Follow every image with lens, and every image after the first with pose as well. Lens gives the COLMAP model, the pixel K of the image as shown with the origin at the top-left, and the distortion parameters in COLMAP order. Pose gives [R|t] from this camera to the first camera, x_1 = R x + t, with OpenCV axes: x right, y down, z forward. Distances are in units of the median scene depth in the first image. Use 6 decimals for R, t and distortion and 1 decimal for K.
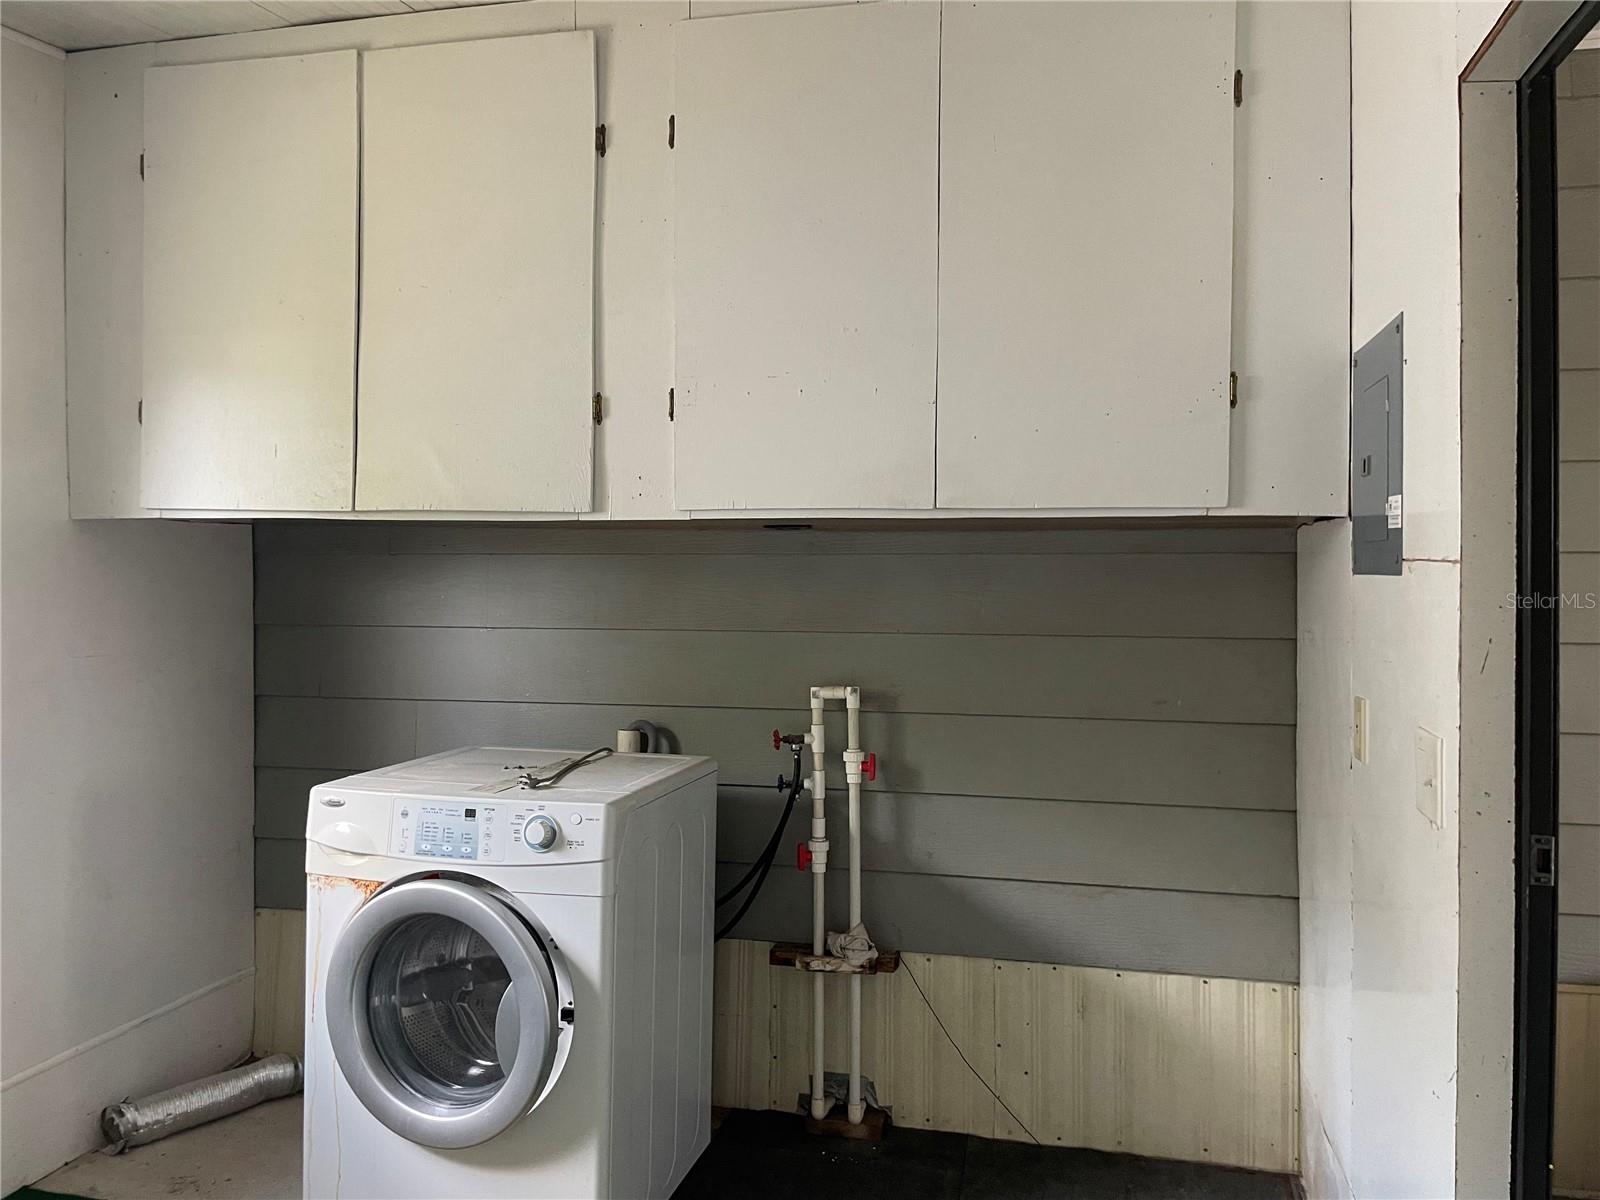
lens RADIAL K [[1222.8, 0, 800.4], [0, 1222.8, 600.8], [0, 0, 1]] dist [0.039008, -0.054522]
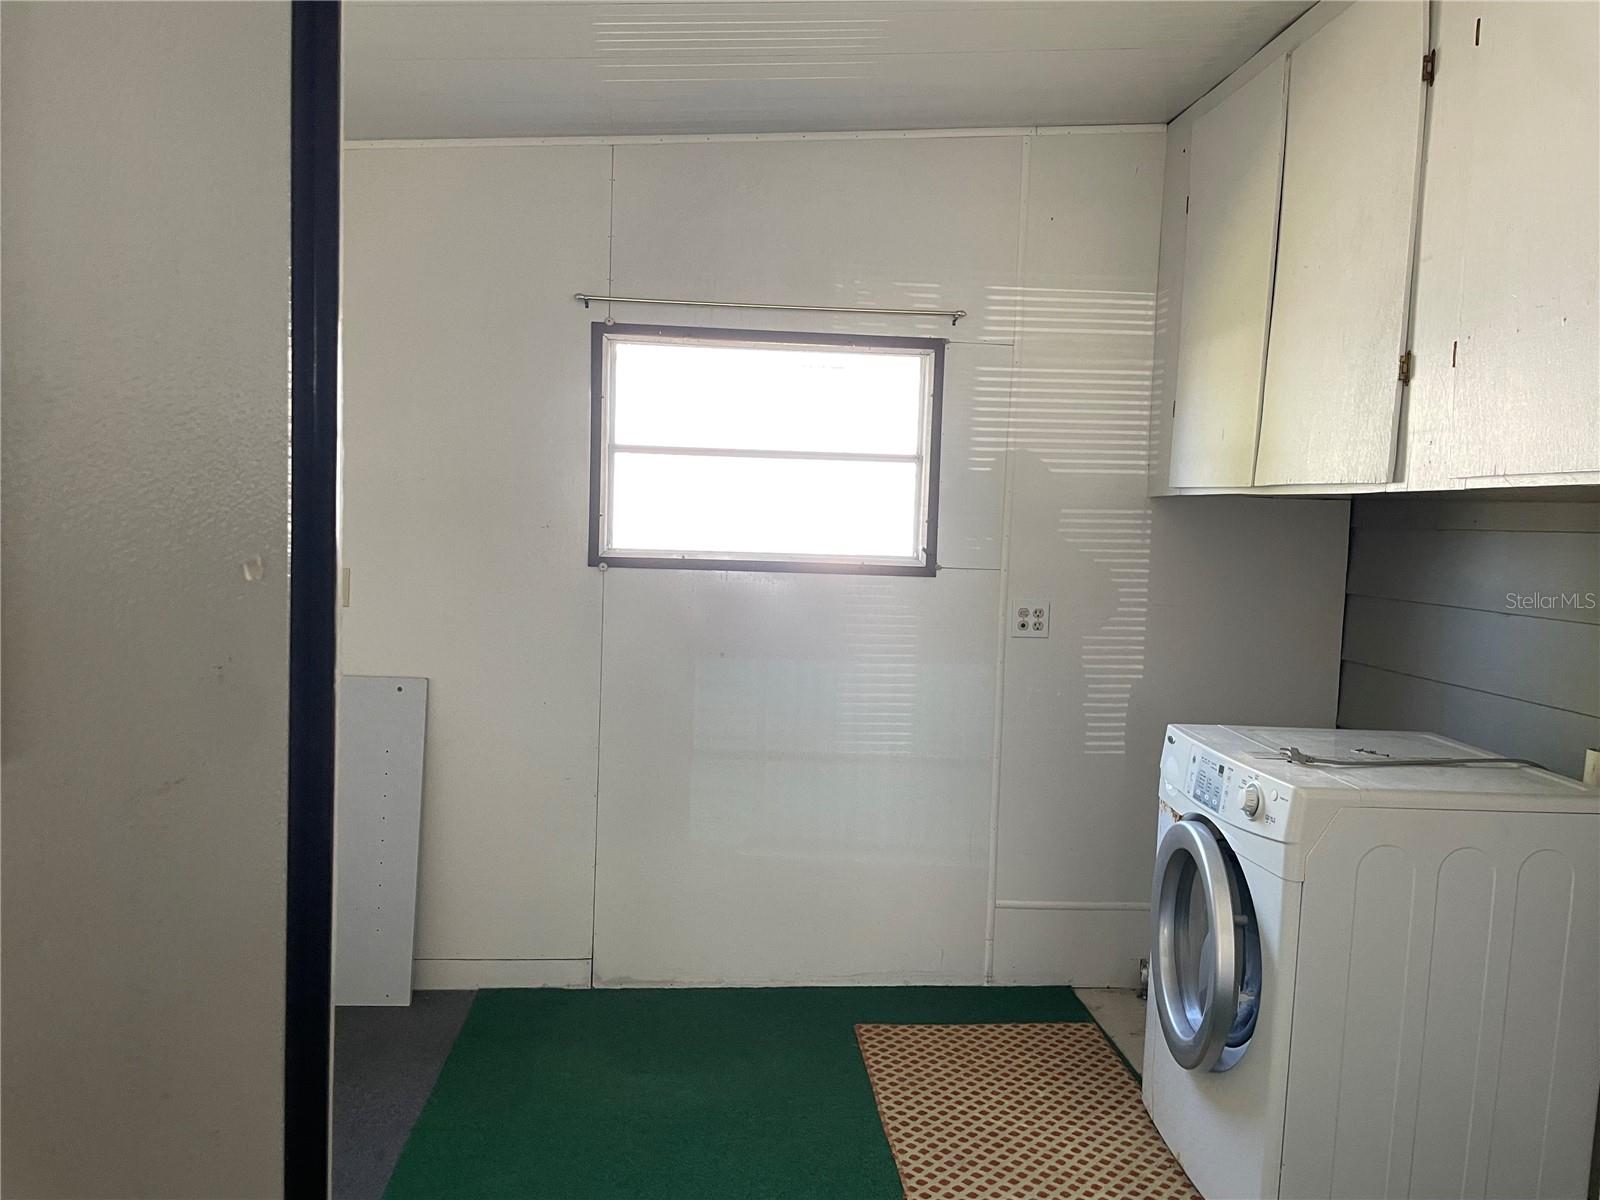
lens RADIAL K [[1222.8, 0, 795.3], [0, 1222.8, 599.1], [0, 0, 1]] dist [0.039008, -0.054522]
pose [[0.295005, 0.071848, -0.952791, 0.582062], [-0.058836, 0.996643, 0.056938, -0.011881], [0.953682, 0.039262, 0.298242, 0.302832]]
